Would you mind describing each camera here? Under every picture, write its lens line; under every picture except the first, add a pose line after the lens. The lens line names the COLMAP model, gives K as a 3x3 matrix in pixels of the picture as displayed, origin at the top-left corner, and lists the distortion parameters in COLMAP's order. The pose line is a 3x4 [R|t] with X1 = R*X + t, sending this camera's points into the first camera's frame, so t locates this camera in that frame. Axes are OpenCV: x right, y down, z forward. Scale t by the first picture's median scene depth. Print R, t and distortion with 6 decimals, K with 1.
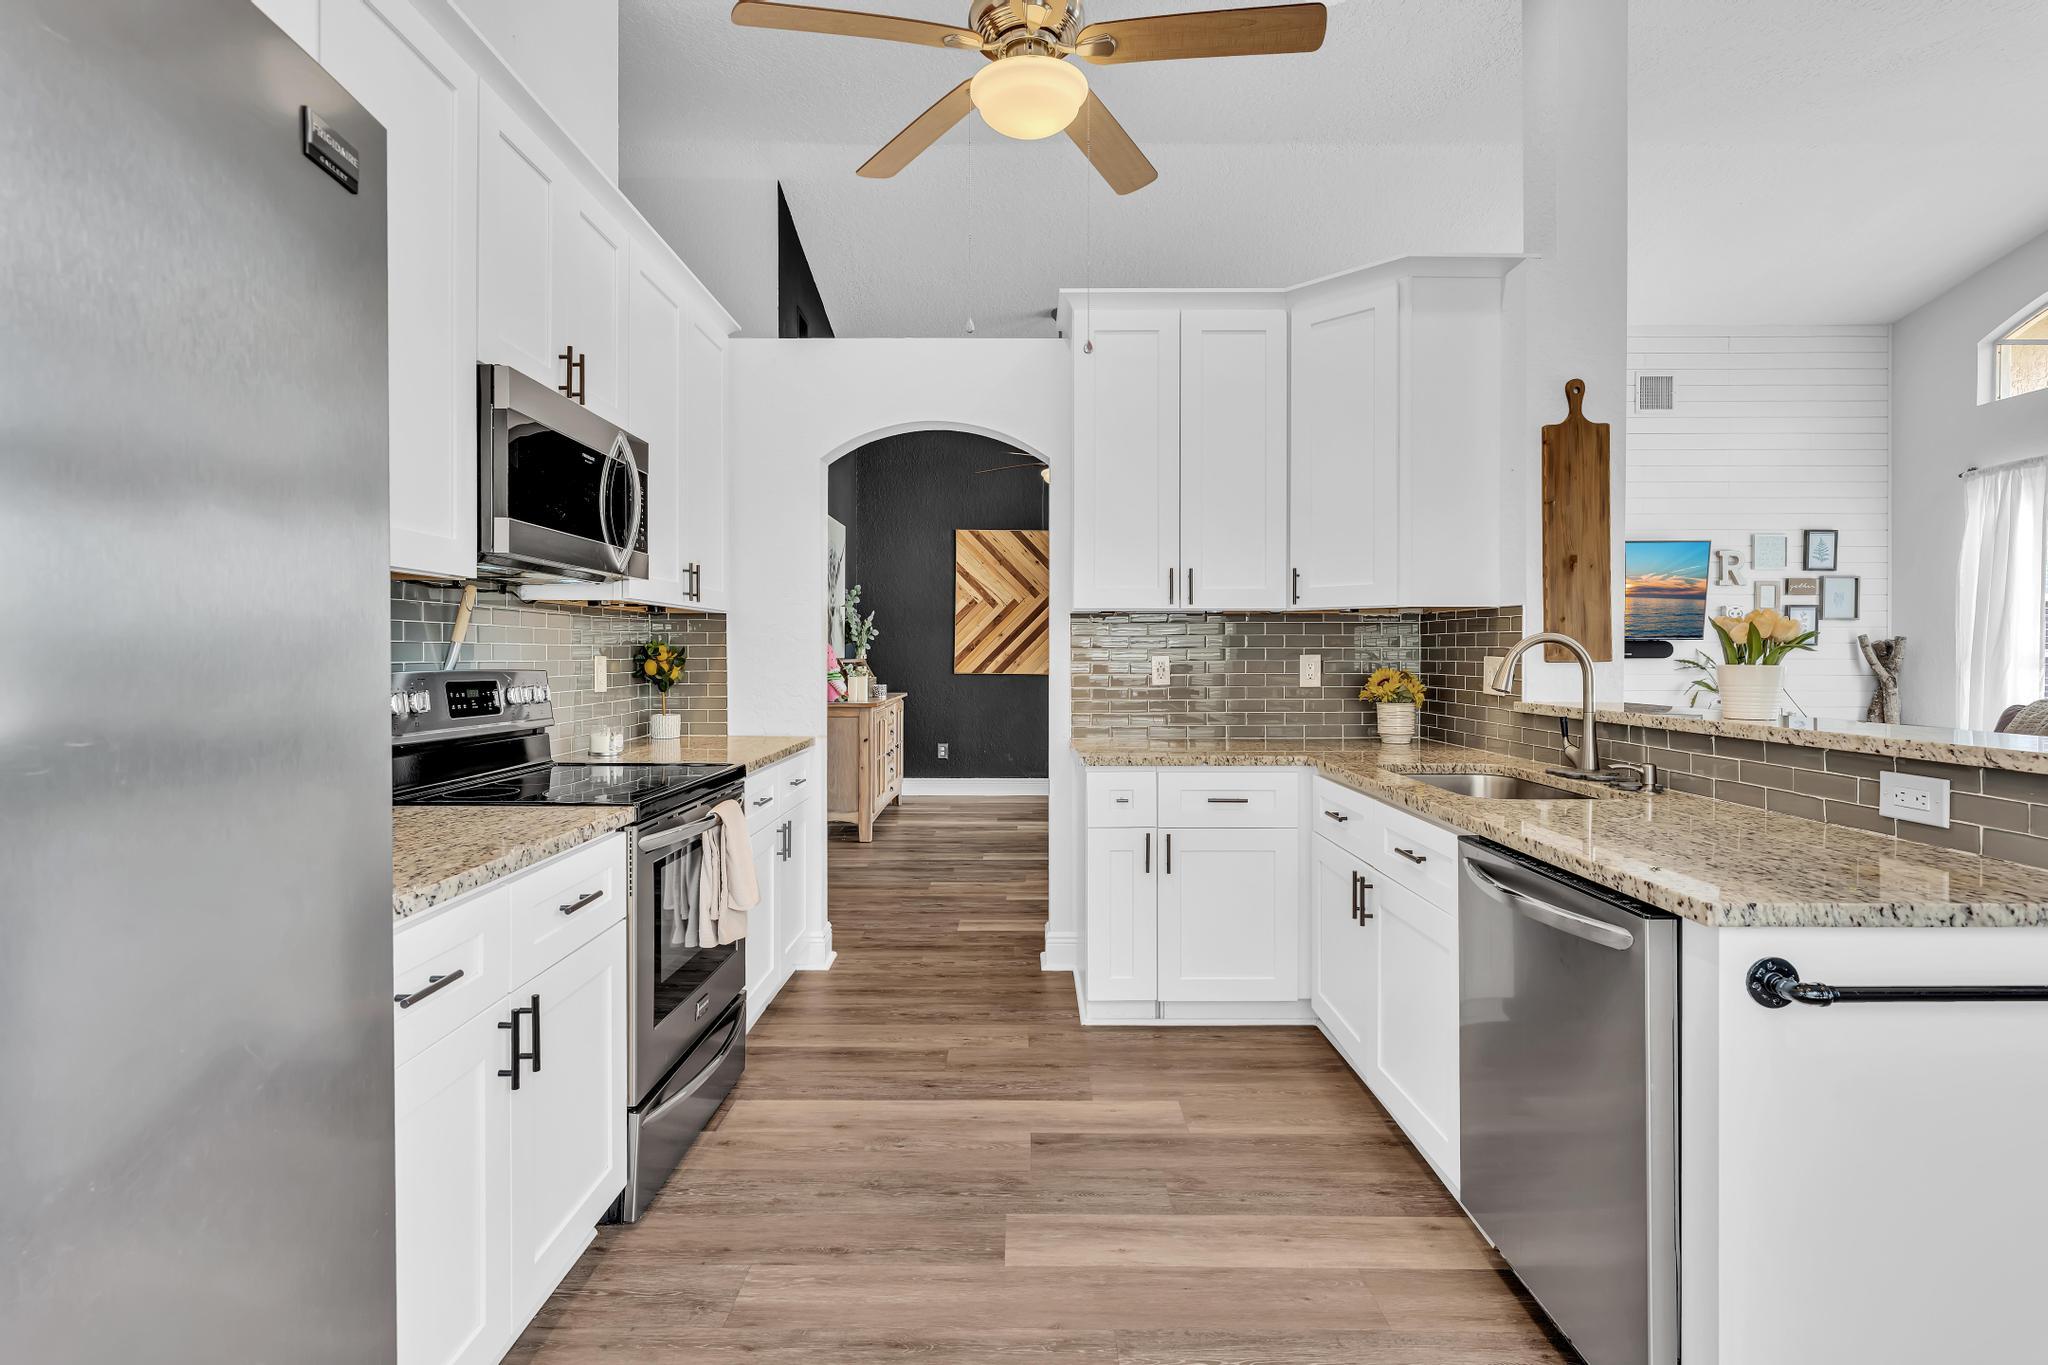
lens RADIAL K [[958.4, 0, 1024.1], [0, 958.4, 661.6], [0, 0, 1]] dist [-0.004116, 0.000830]
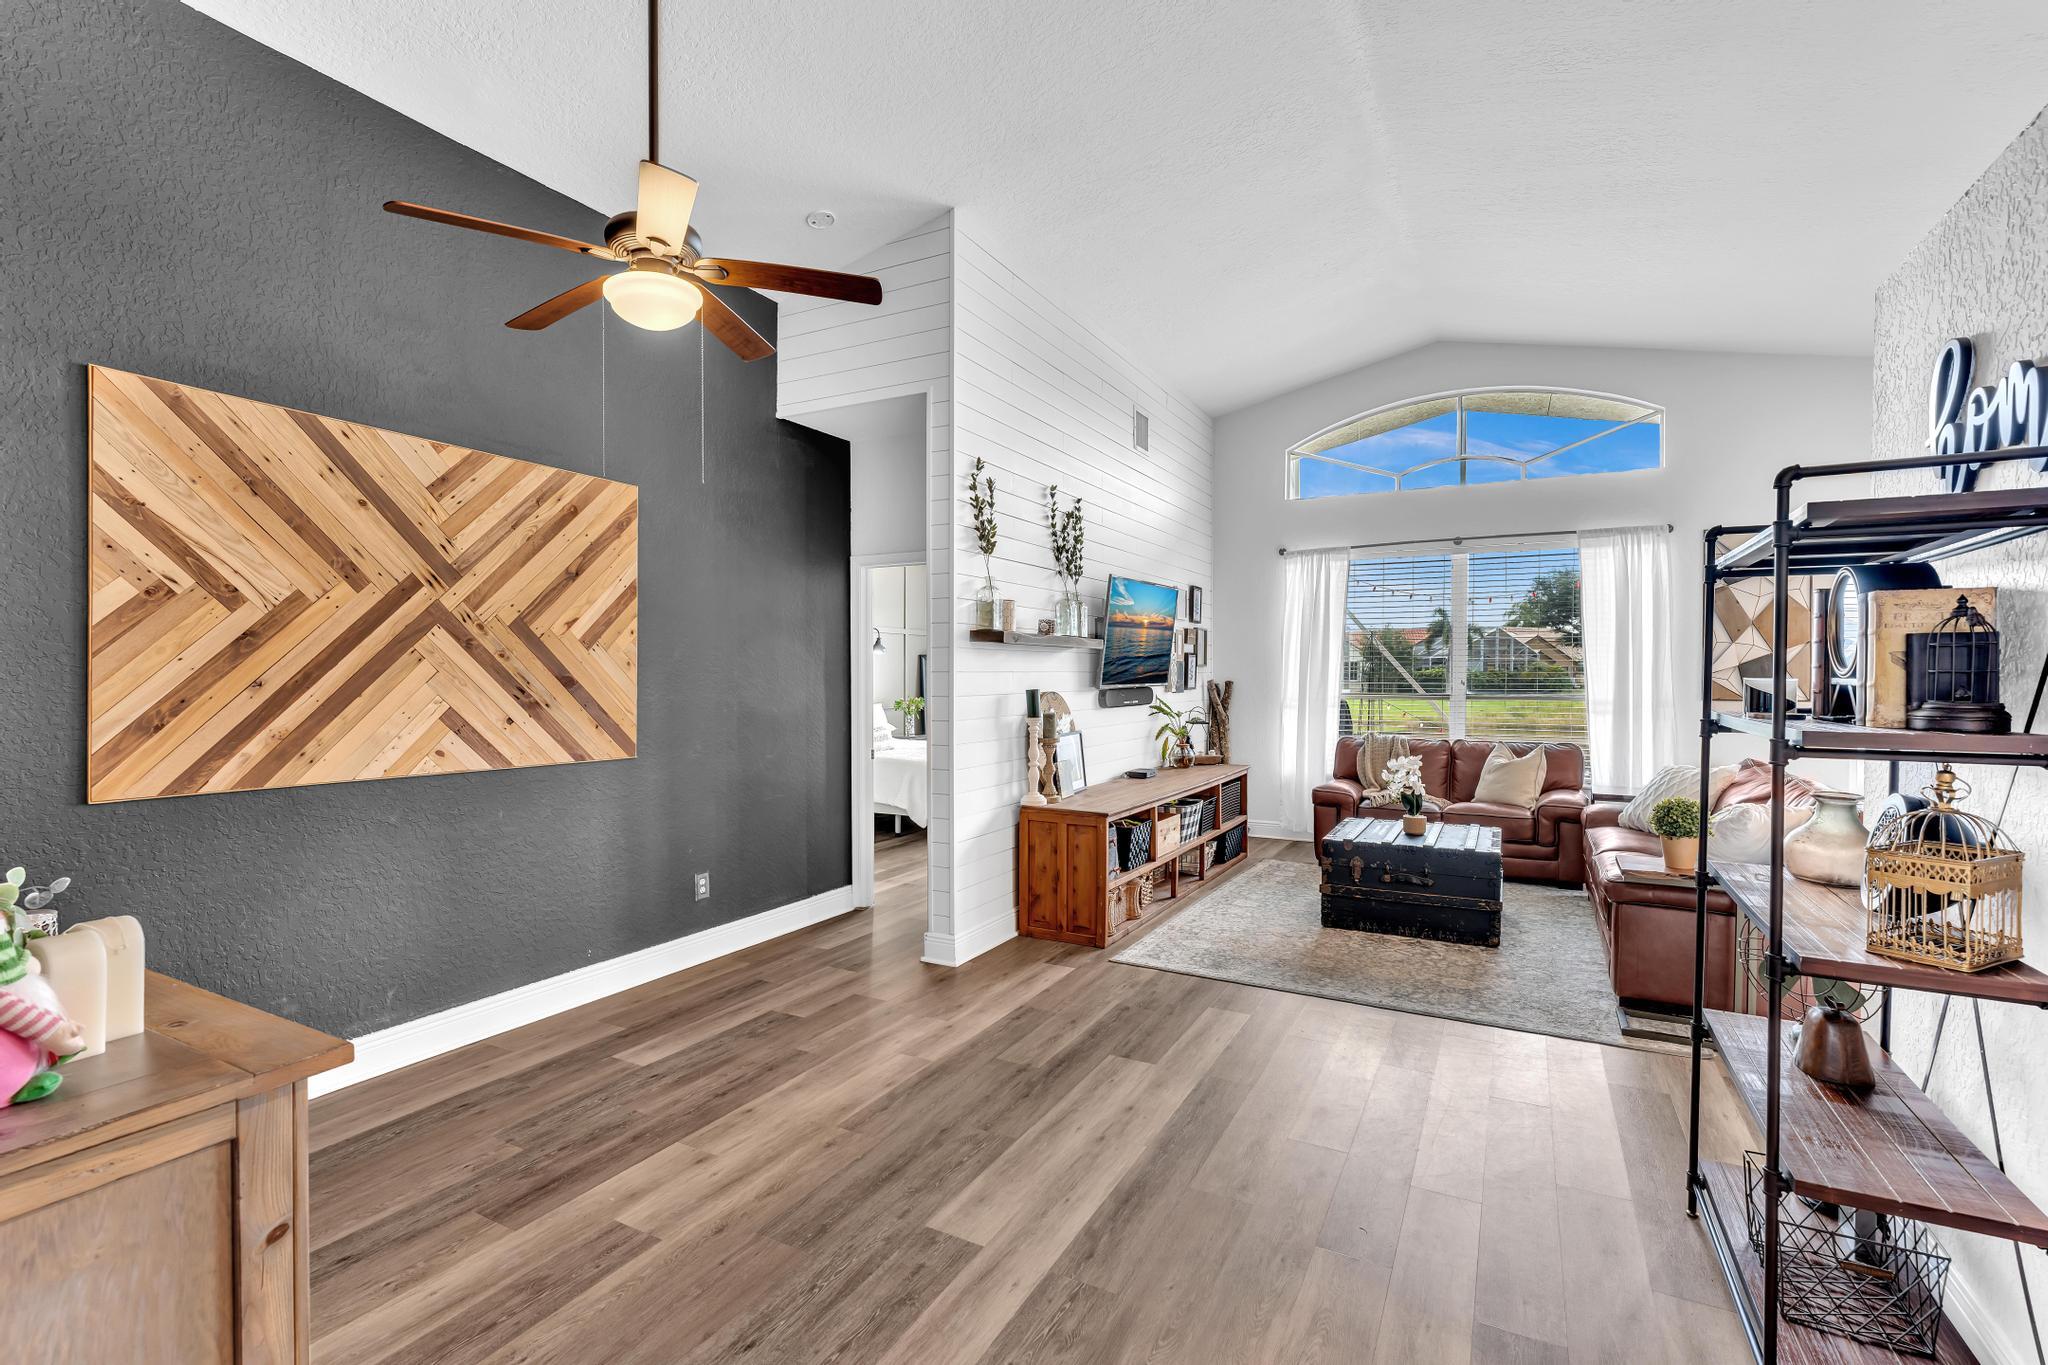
lens RADIAL K [[928.2, 0, 1017.7], [0, 928.2, 680.5], [0, 0, 1]] dist [-0.008367, 0.000550]
pose [[0.476489, -0.006967, 0.879153, -0.434168], [0.007415, 0.999965, 0.003905, -0.062788], [-0.879149, 0.004658, 0.476524, 1.257489]]
